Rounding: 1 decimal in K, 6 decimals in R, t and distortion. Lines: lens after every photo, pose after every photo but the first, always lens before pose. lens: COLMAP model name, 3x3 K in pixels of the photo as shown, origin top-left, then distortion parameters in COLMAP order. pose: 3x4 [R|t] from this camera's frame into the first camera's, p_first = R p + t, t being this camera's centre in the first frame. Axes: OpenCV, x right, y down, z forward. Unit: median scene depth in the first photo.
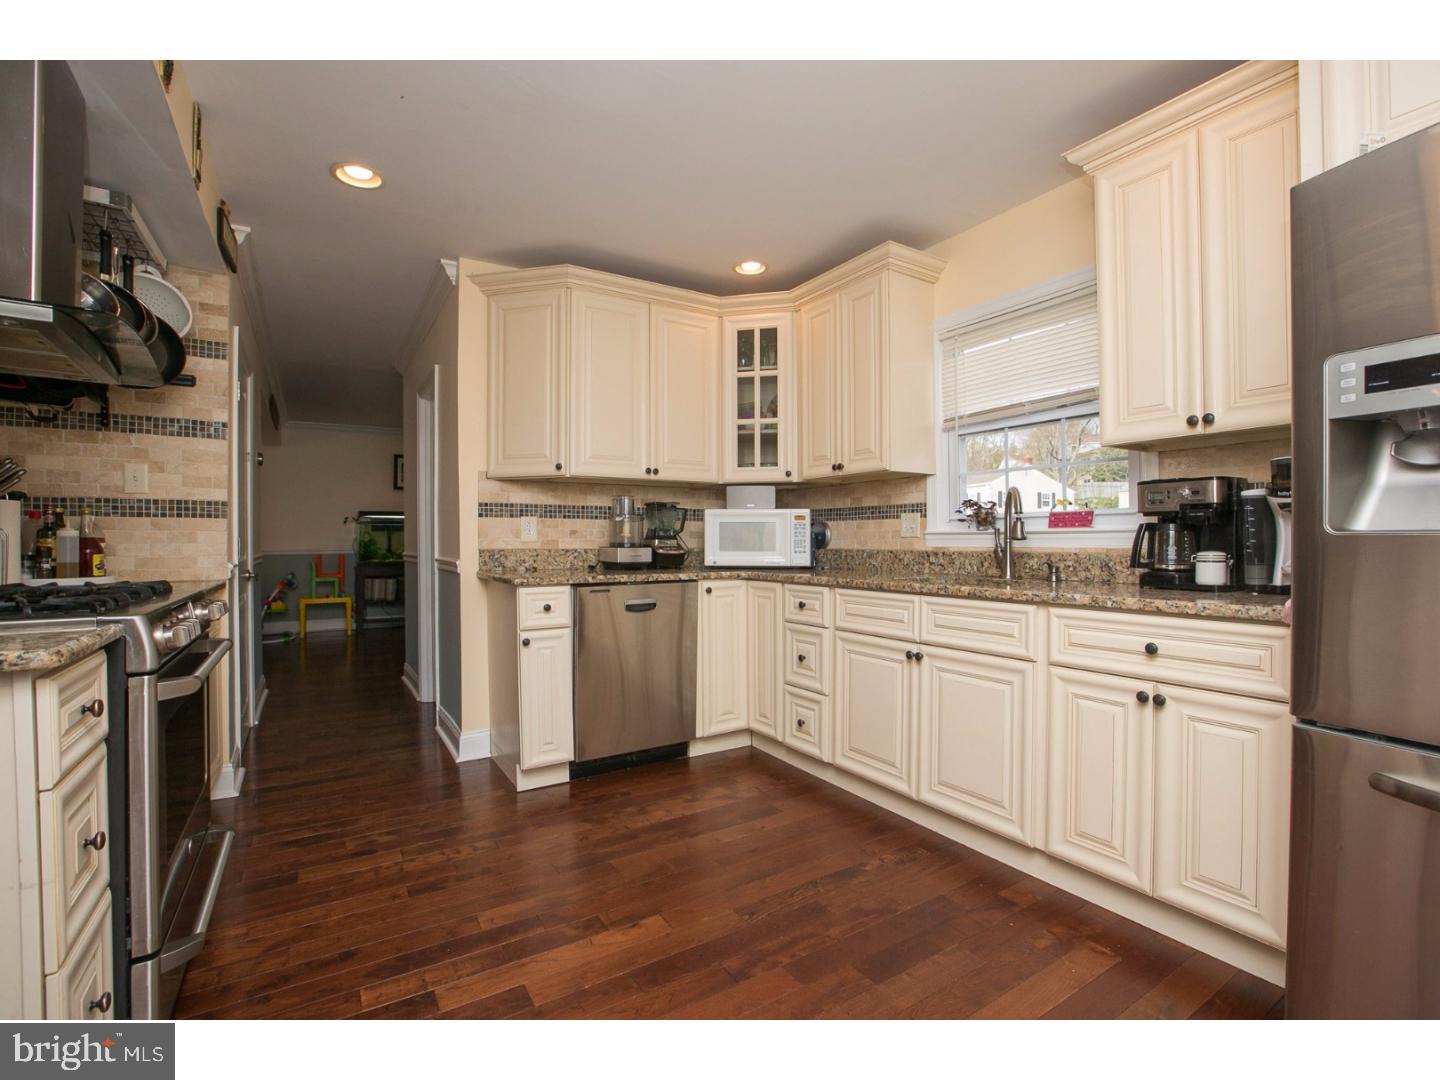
lens RADIAL K [[680.3, 0, 741.0], [0, 680.3, 544.6], [0, 0, 1]] dist [-0.053290, 0.026292]
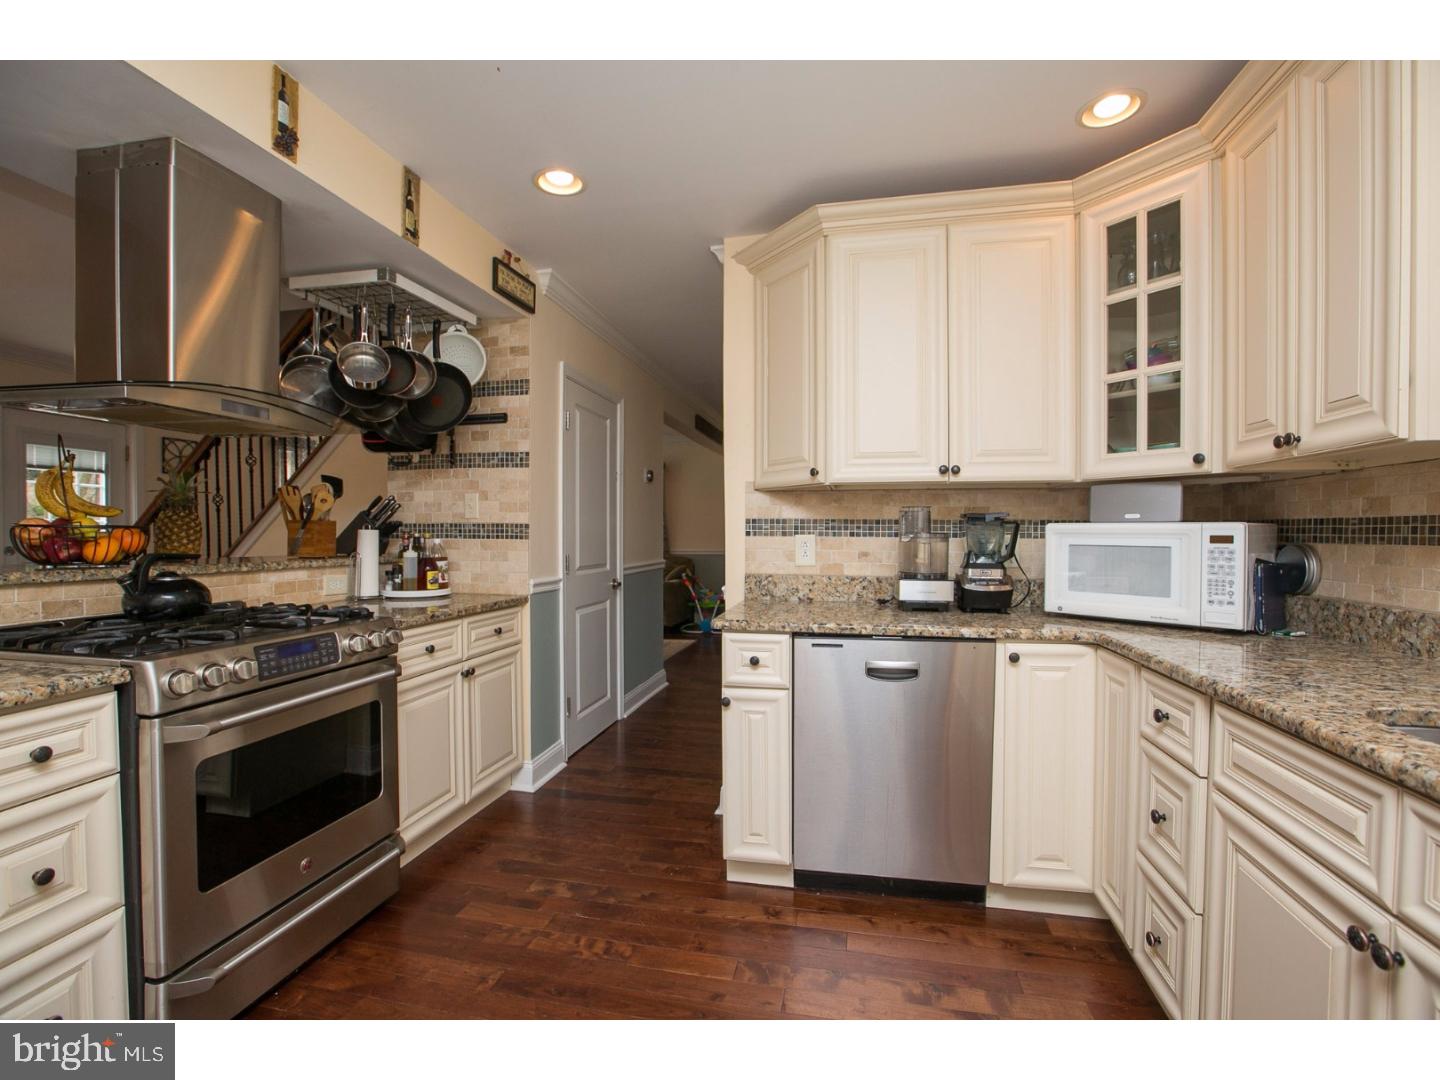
lens RADIAL K [[683.6, 0, 689.6], [0, 683.6, 544.5], [0, 0, 1]] dist [-0.056247, 0.027360]
pose [[0.696030, 0.015869, -0.717837, 0.189634], [-0.009448, 0.999872, 0.012942, -0.041991], [0.717950, -0.002226, 0.696091, 0.359302]]
